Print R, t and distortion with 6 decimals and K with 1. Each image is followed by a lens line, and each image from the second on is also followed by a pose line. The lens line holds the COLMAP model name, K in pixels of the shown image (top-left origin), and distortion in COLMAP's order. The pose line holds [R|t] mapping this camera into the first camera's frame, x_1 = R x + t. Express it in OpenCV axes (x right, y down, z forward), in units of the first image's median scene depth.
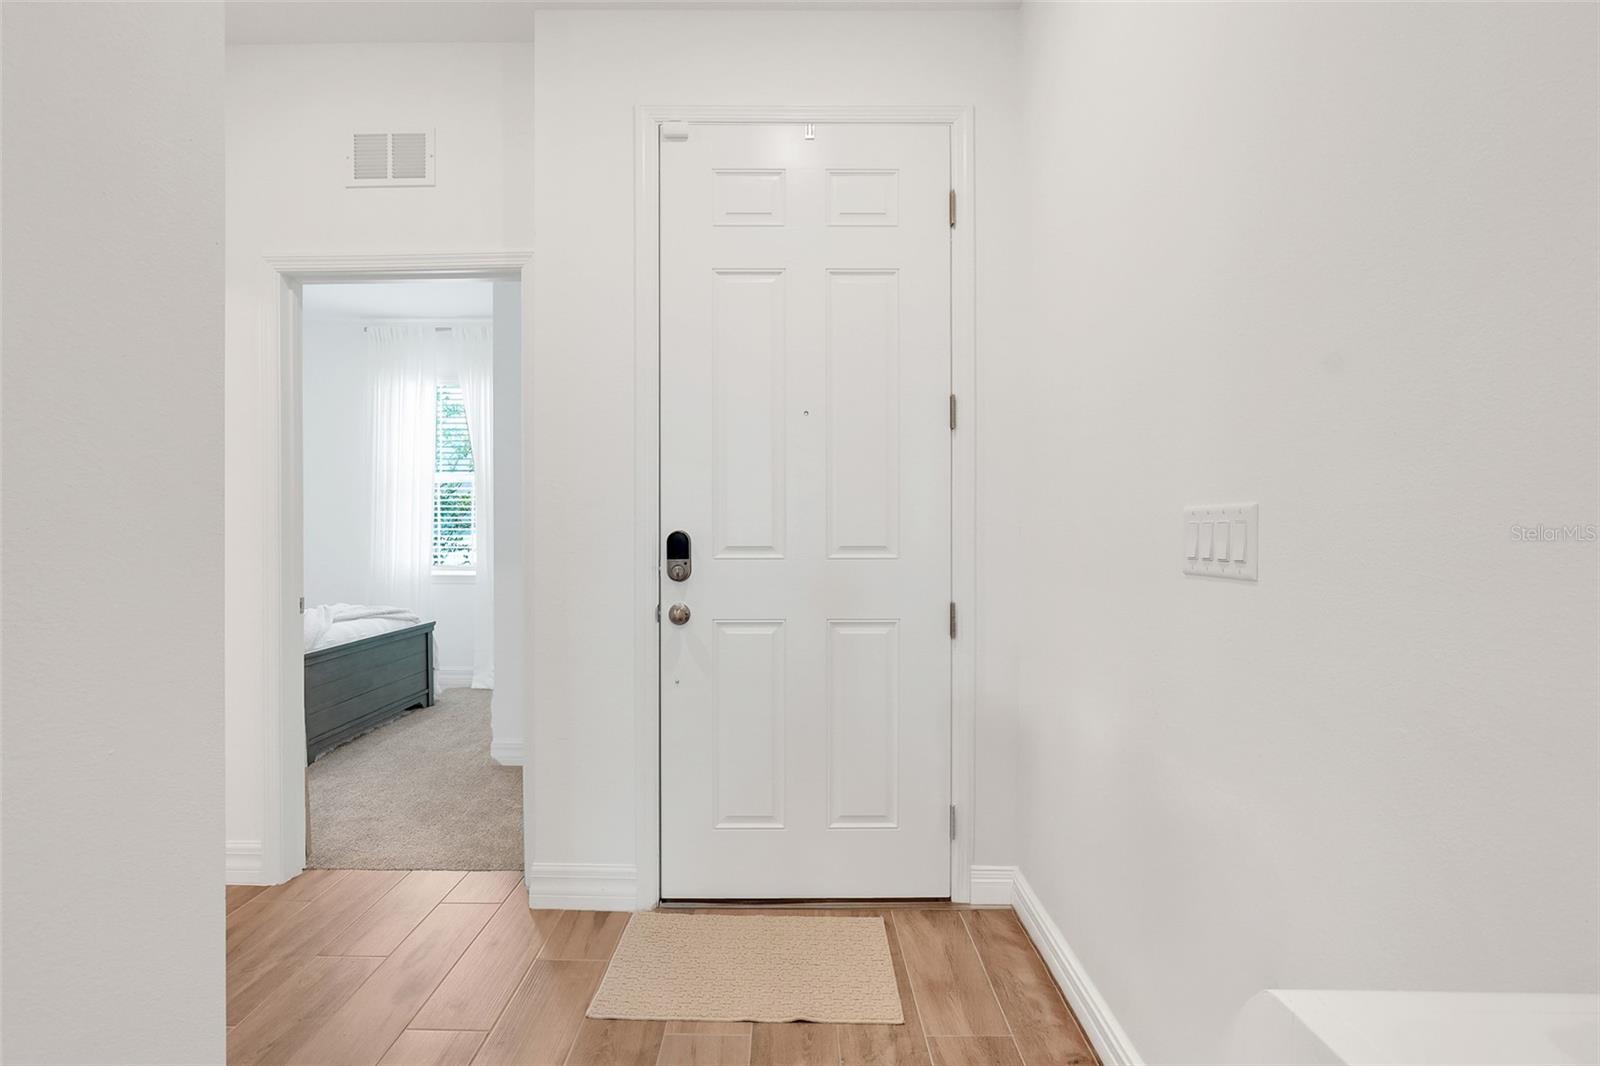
lens RADIAL K [[772.0, 0, 800.0], [0, 772.0, 533.0], [0, 0, 1]] dist [-0.002569, 0.000020]
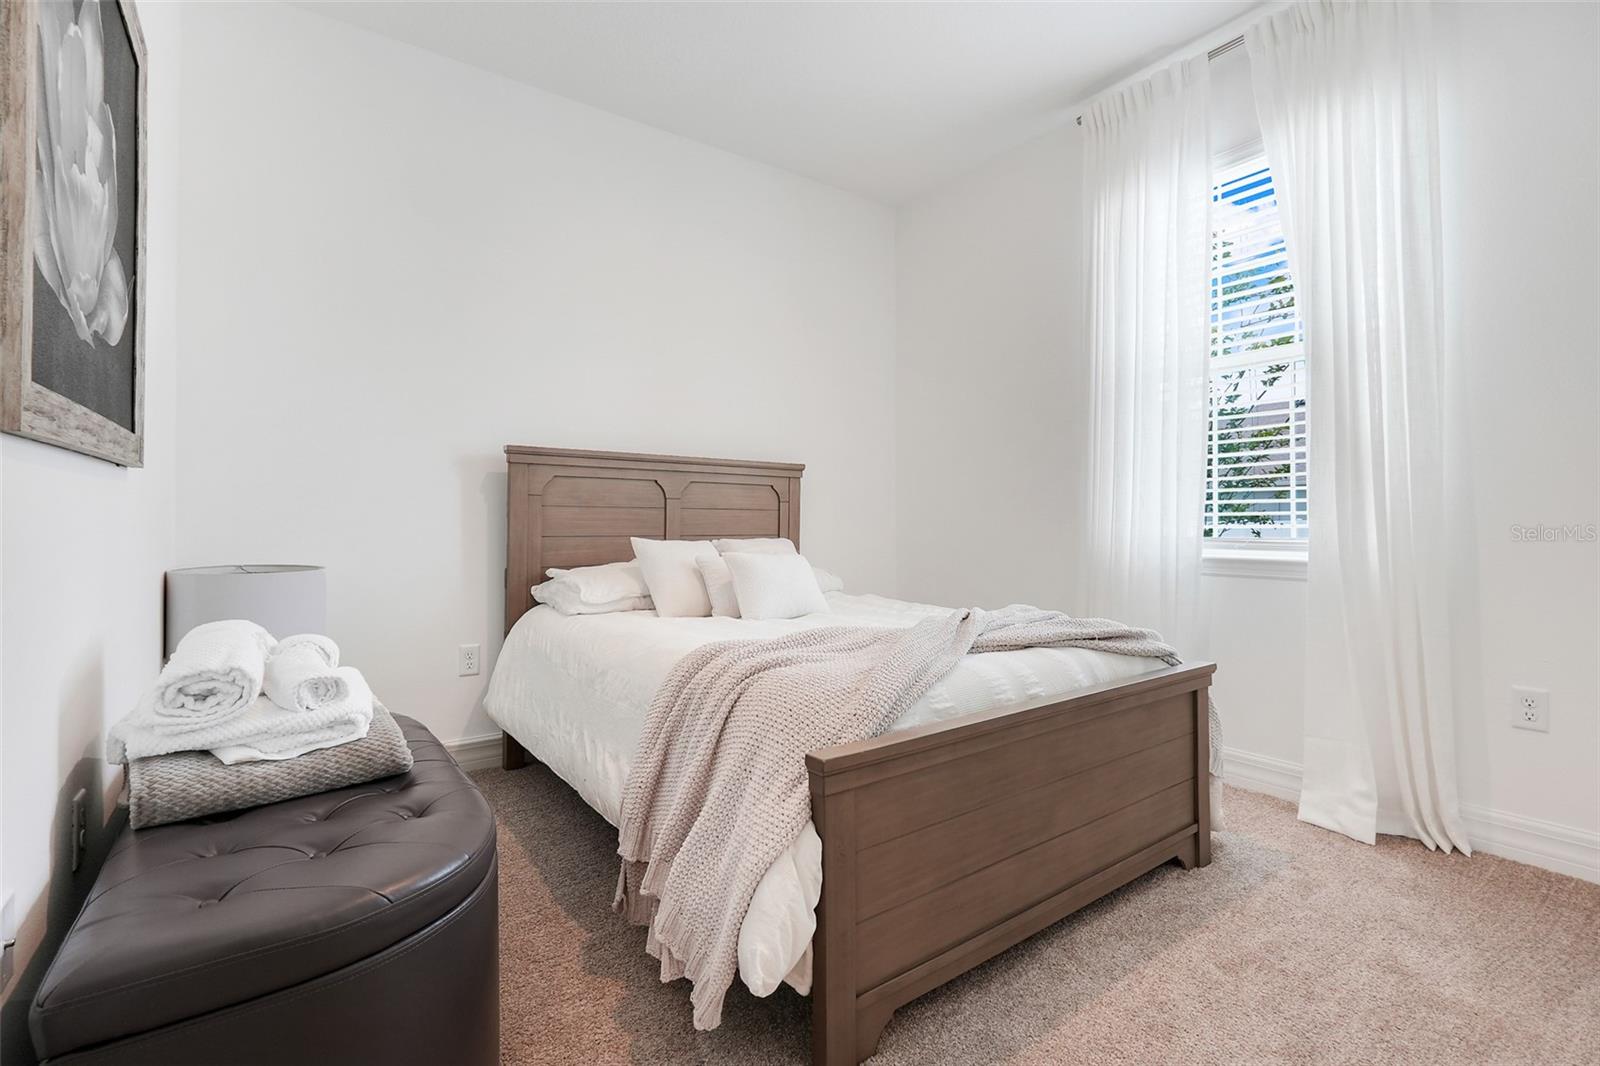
lens RADIAL K [[678.3, 0, 808.0], [0, 678.3, 519.9], [0, 0, 1]] dist [-0.002759, 0.000778]
pose [[0.568123, -0.005637, -0.822924, -0.298604], [0.001434, 0.999982, -0.005860, 0.036906], [0.822942, 0.002149, 0.568121, 0.616605]]
